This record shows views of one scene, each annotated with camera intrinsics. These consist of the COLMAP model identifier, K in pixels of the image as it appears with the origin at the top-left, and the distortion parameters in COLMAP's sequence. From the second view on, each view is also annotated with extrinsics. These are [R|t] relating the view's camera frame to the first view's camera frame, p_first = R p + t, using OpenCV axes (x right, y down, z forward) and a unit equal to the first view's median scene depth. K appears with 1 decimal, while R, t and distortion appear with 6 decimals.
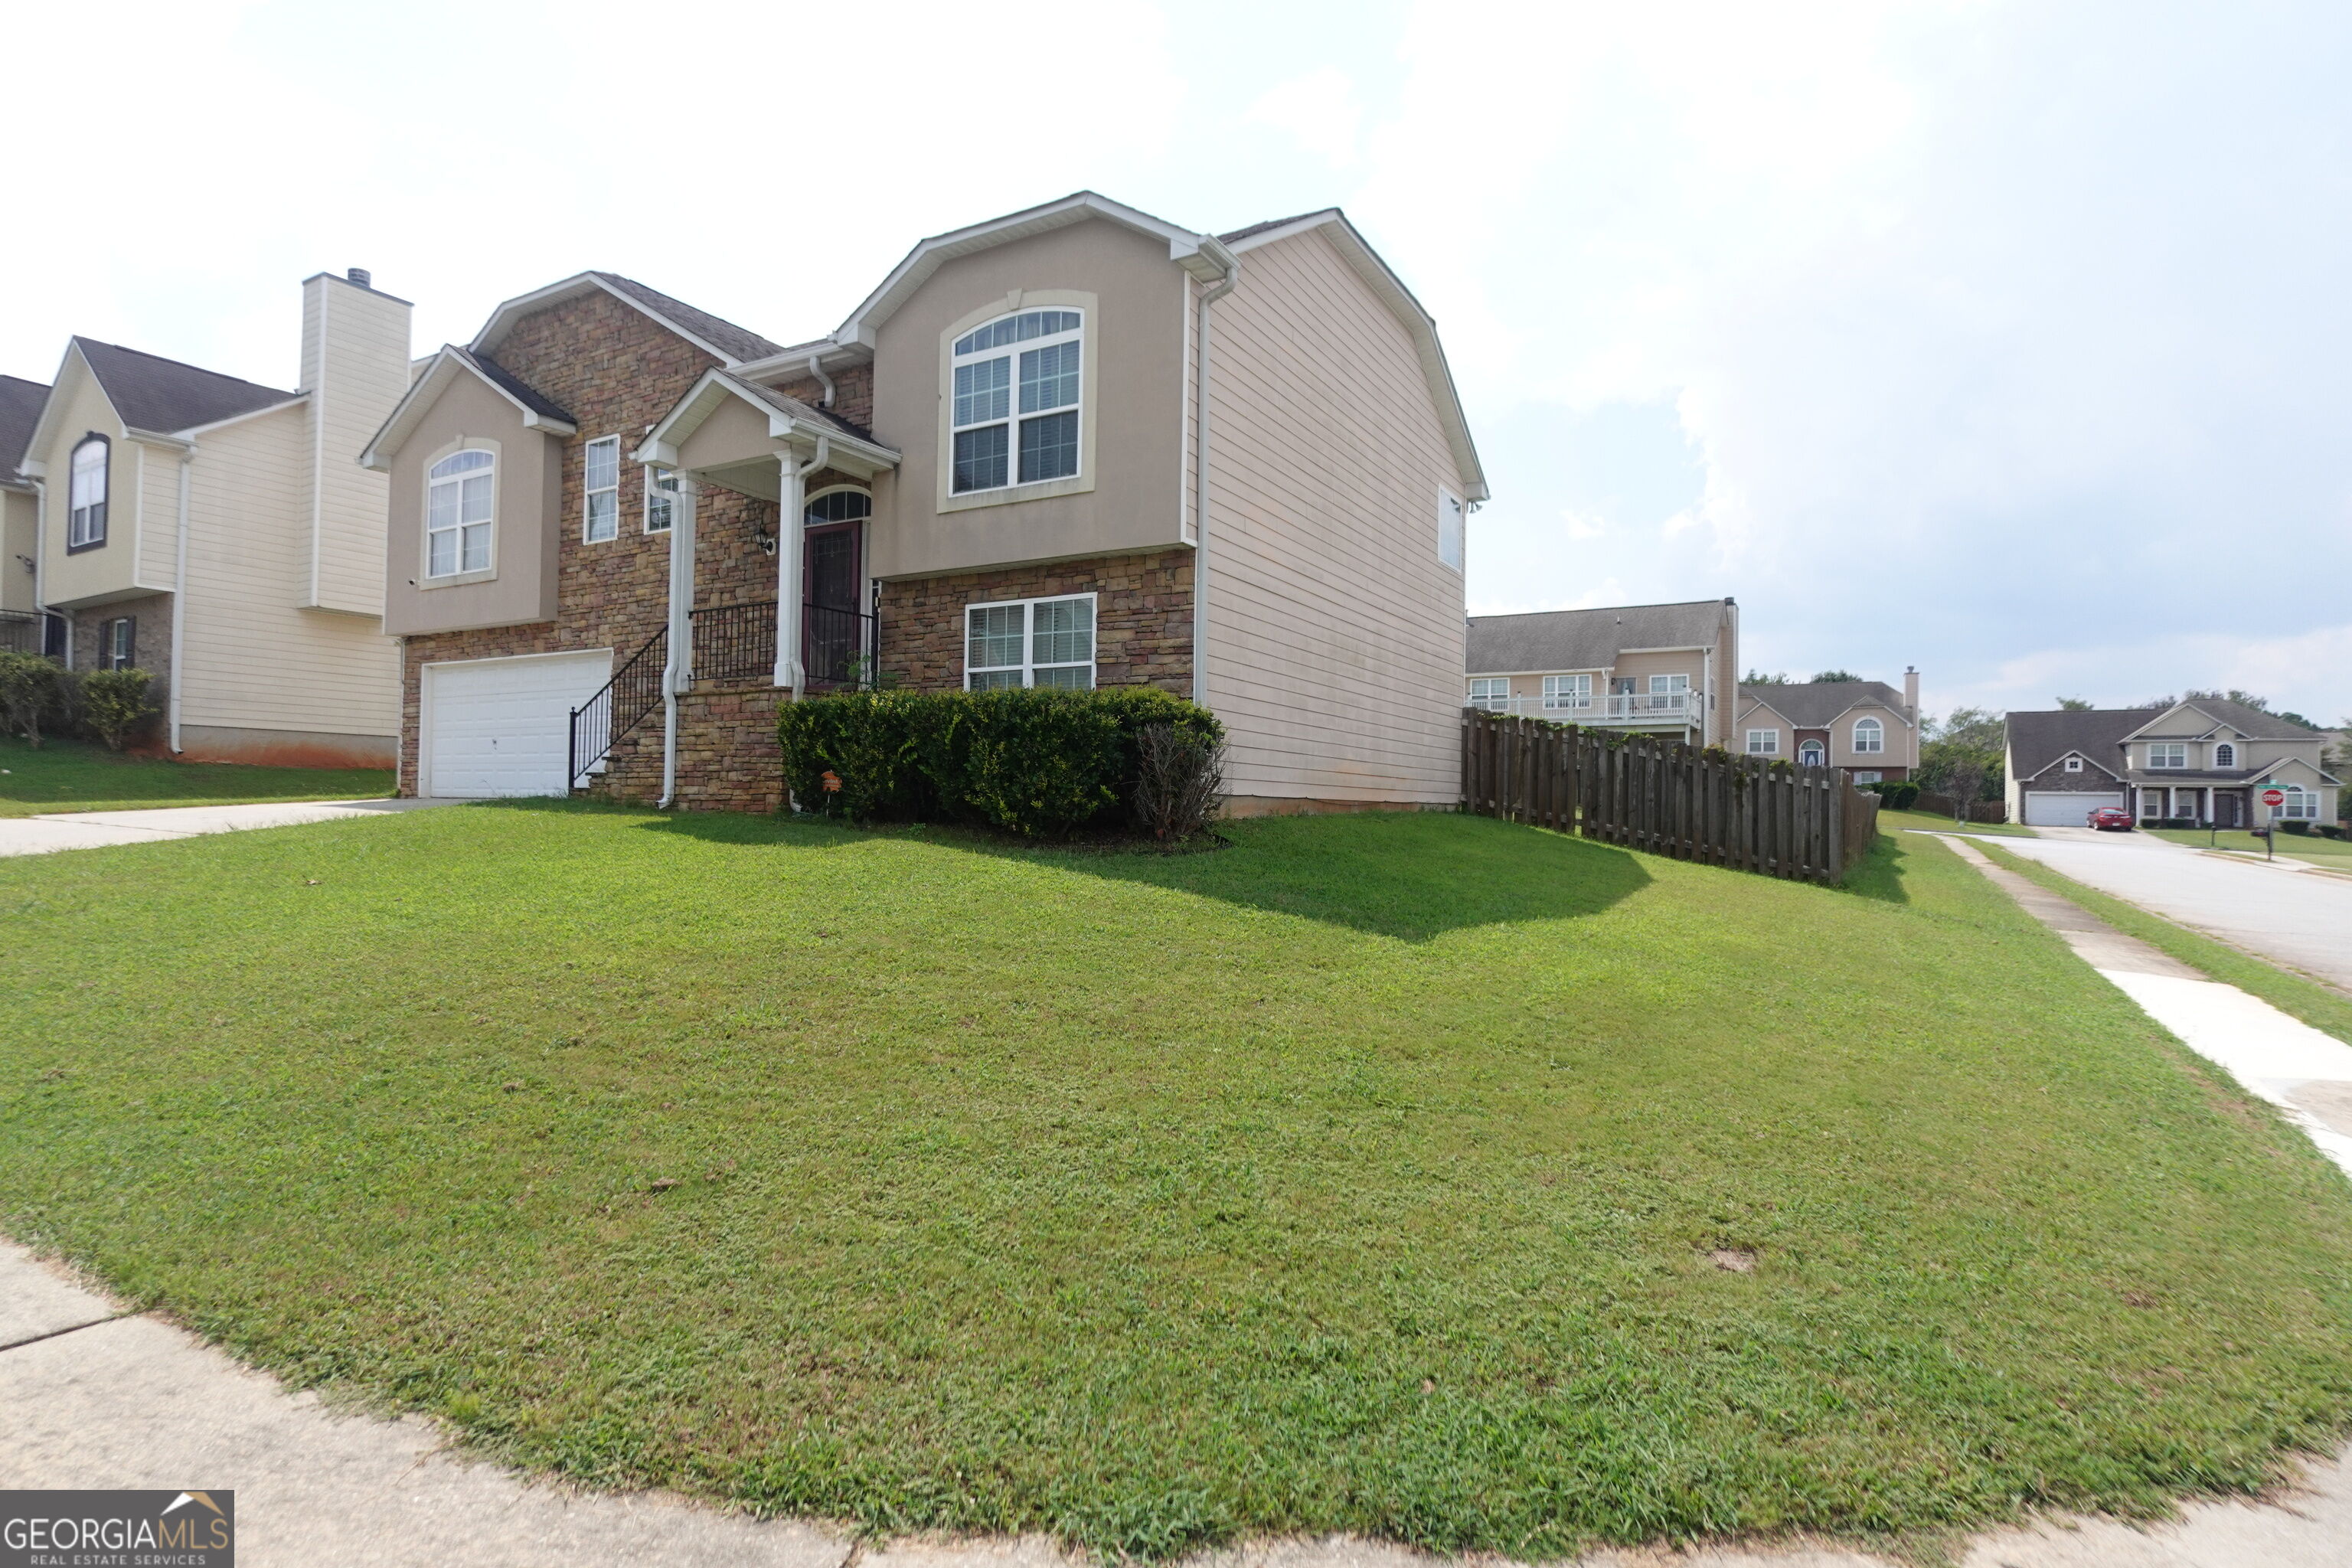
lens RADIAL K [[1186.8, 0, 1167.9], [0, 1186.8, 783.1], [0, 0, 1]] dist [-0.003682, -0.000257]
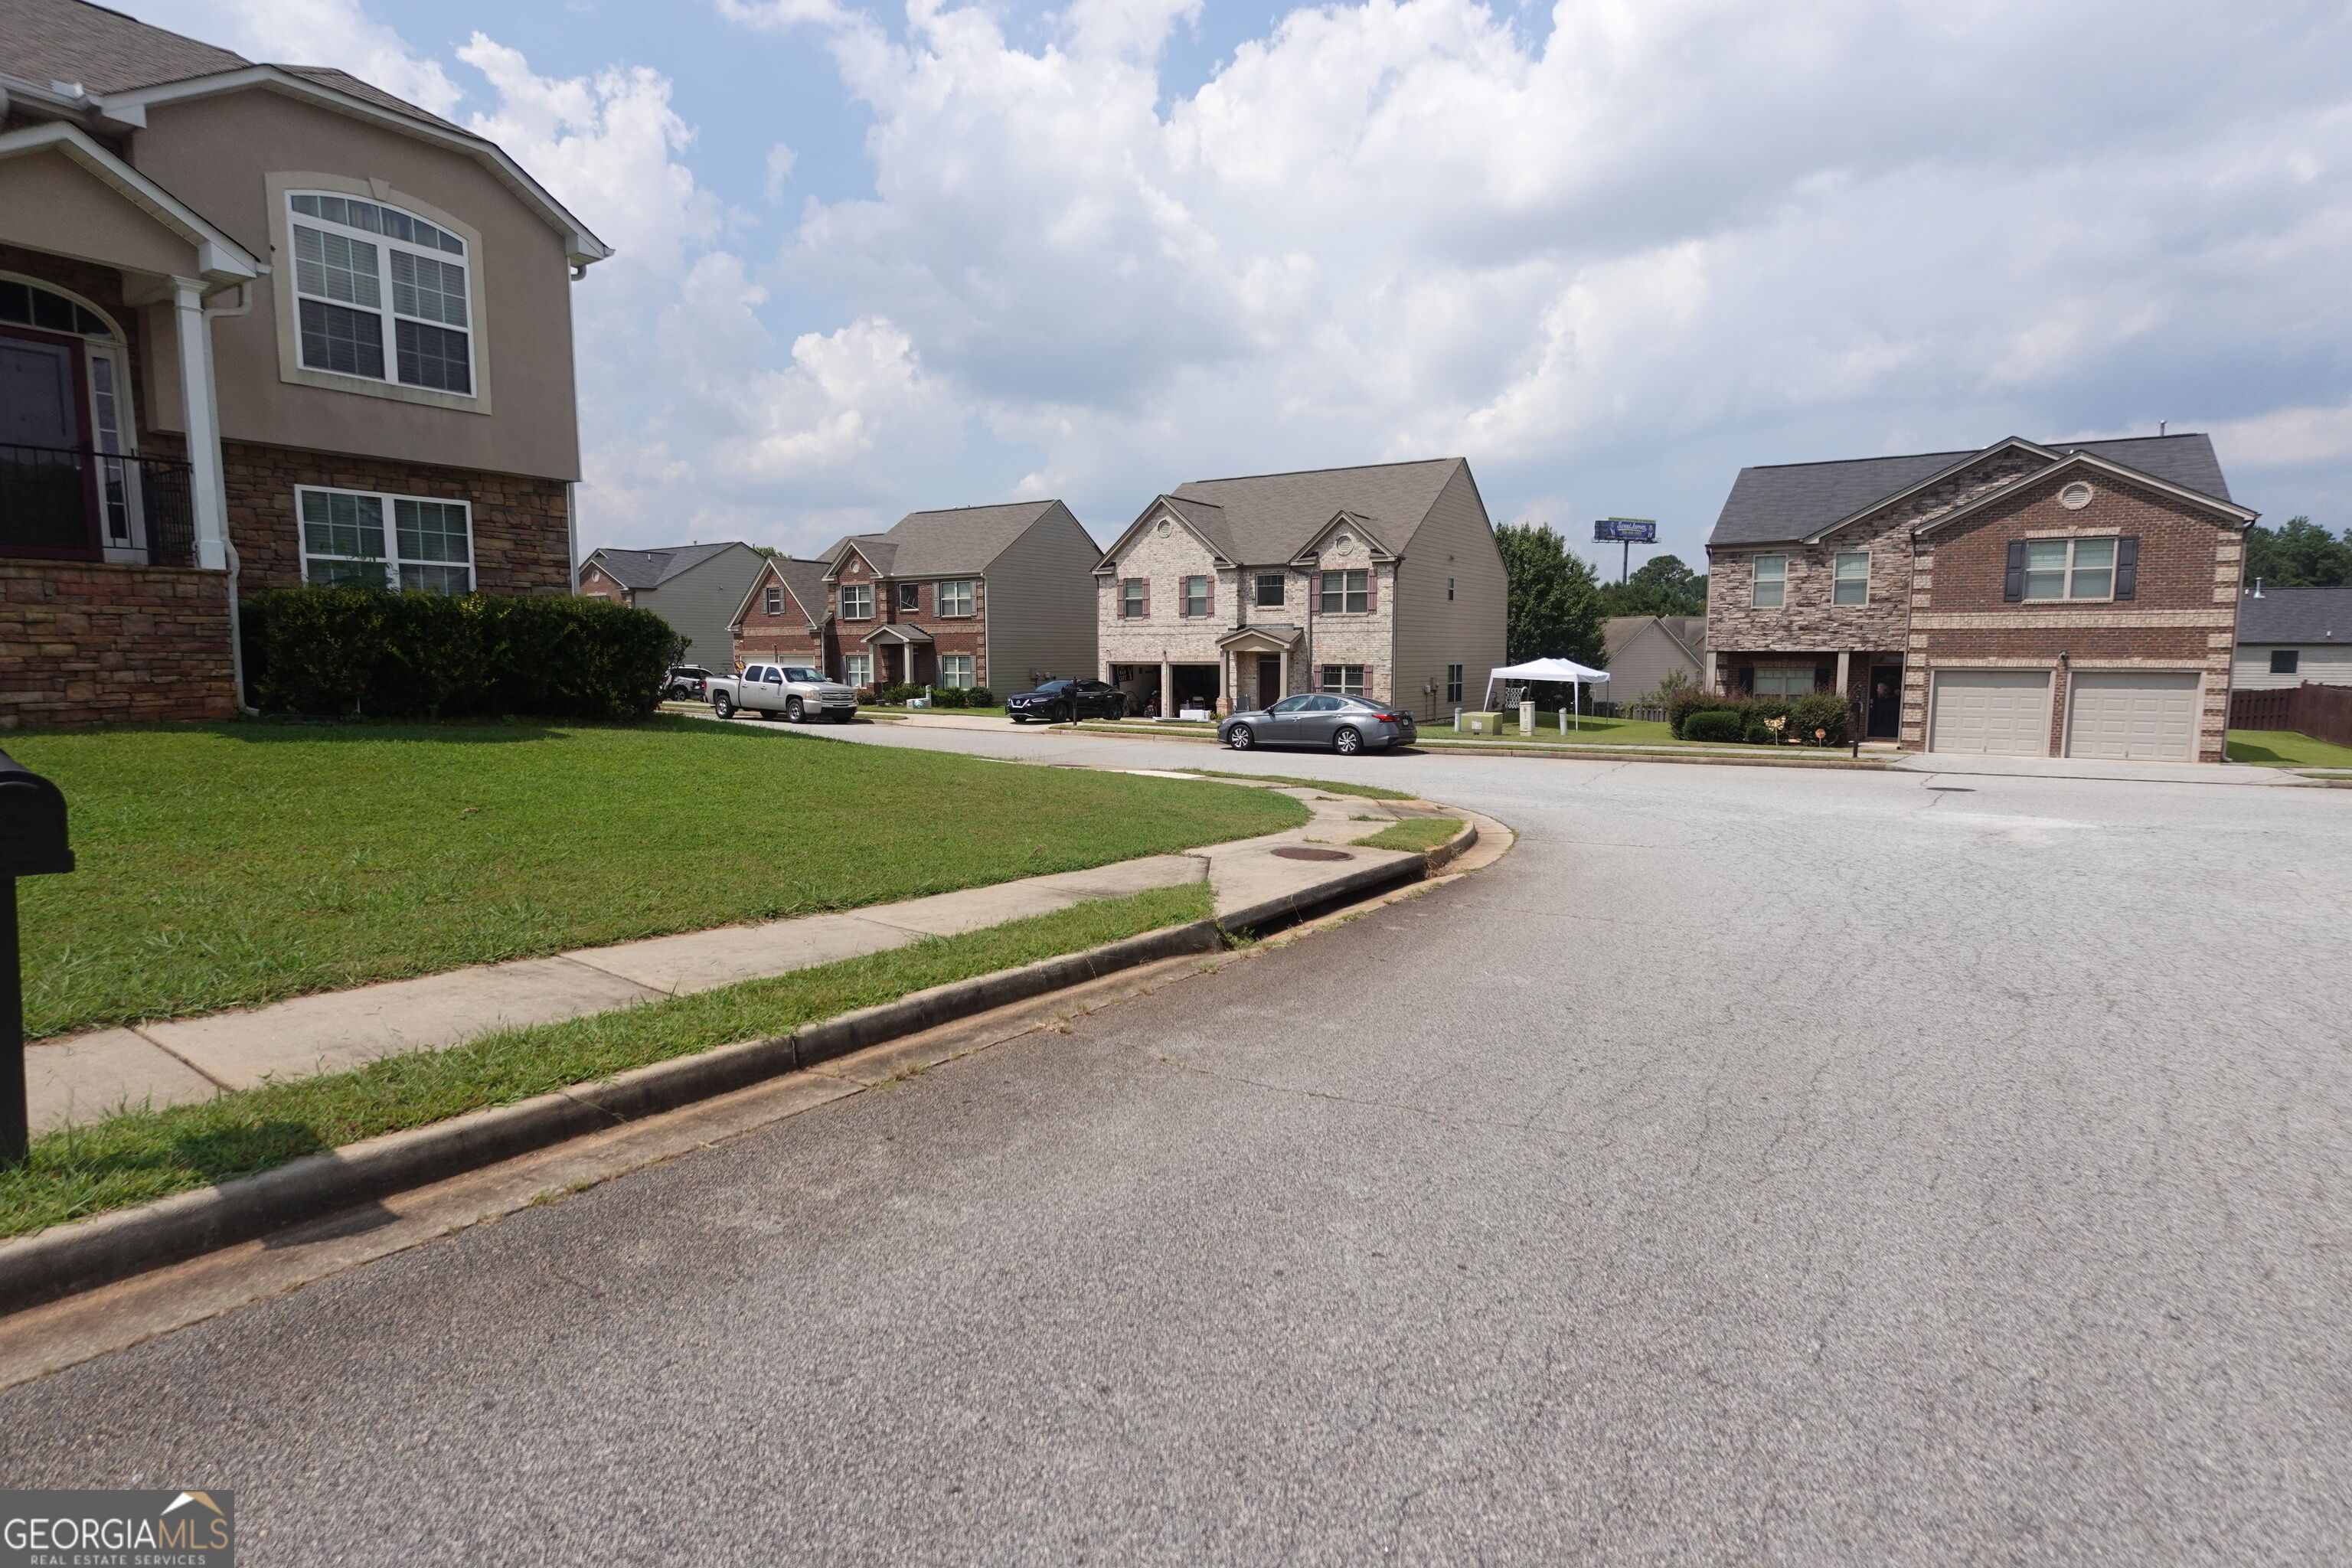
lens RADIAL K [[1186.8, 0, 1186.9], [0, 1186.8, 791.6], [0, 0, 1]] dist [-0.003682, -0.000257]
pose [[0.037588, -0.132568, 0.990461, -1.134186], [-0.020853, 0.990841, 0.133411, -0.050249], [-0.999076, -0.025668, 0.034479, 0.265142]]
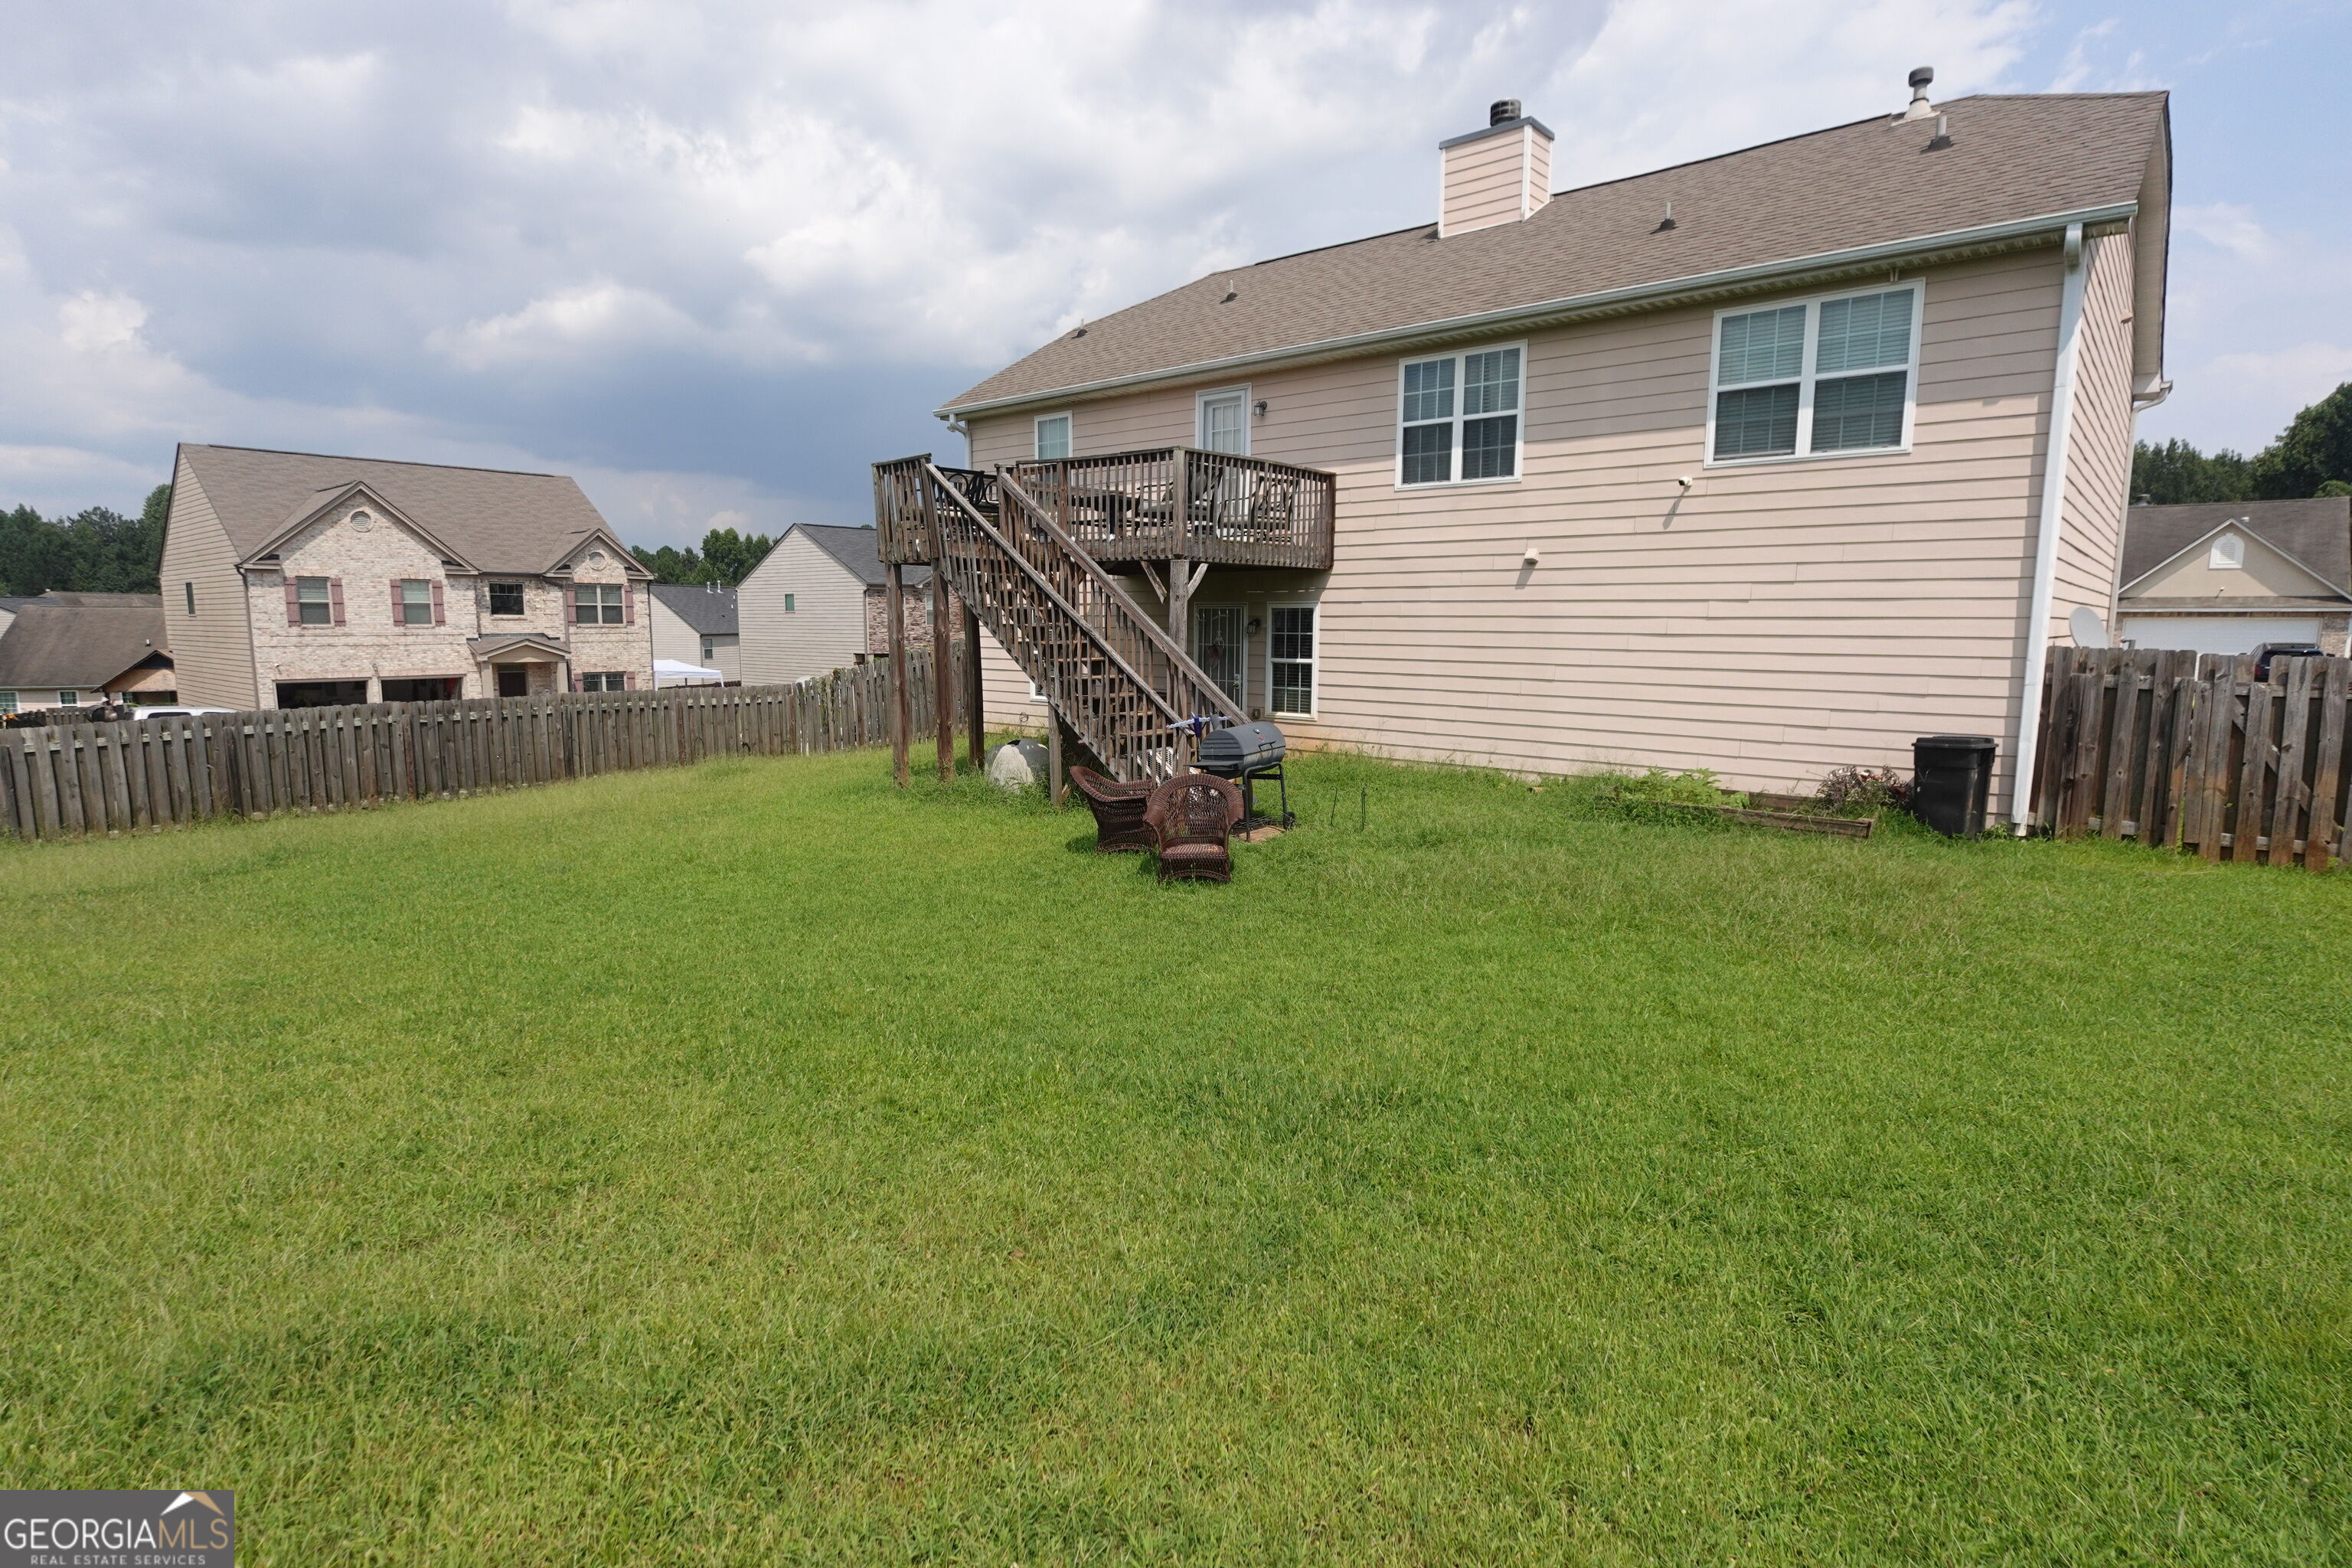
lens RADIAL K [[1186.8, 0, 1177.1], [0, 1186.8, 787.3], [0, 0, 1]] dist [-0.003682, -0.000257]
pose [[-0.983332, -0.040430, 0.177265, -0.174174], [-0.019755, 0.992949, 0.116881, -0.073548], [-0.180741, 0.111431, -0.977198, 2.983605]]
